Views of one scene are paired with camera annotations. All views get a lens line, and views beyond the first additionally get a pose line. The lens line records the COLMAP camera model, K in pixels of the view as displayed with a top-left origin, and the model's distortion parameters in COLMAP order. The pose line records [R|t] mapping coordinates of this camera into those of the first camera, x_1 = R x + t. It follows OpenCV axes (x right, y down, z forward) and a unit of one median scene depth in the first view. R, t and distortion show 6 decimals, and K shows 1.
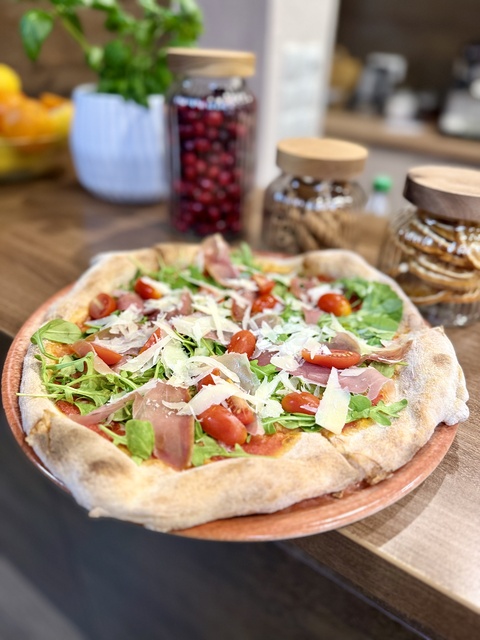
lens RADIAL K [[445.9, 0, 240.0], [0, 445.9, 320.0], [0, 0, 1]] dist [0.077887, -0.224916]
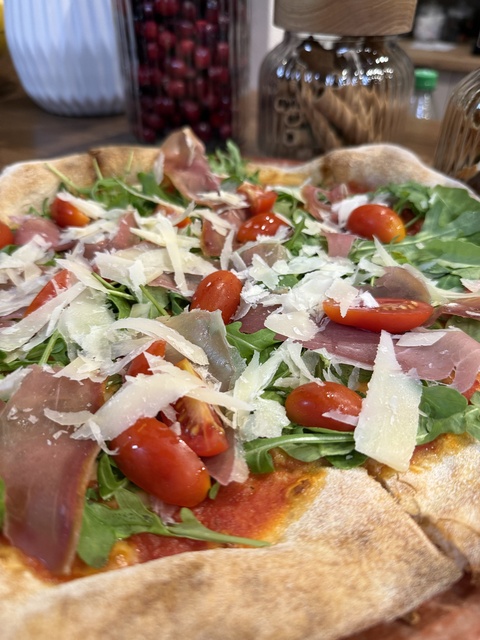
lens RADIAL K [[445.9, 0, 240.0], [0, 445.9, 320.0], [0, 0, 1]] dist [0.077887, -0.224916]
pose [[0.998586, -0.031164, -0.043063, 0.056004], [0.035051, 0.995079, 0.092676, 0.034014], [0.039963, -0.094054, 0.994765, 0.422780]]
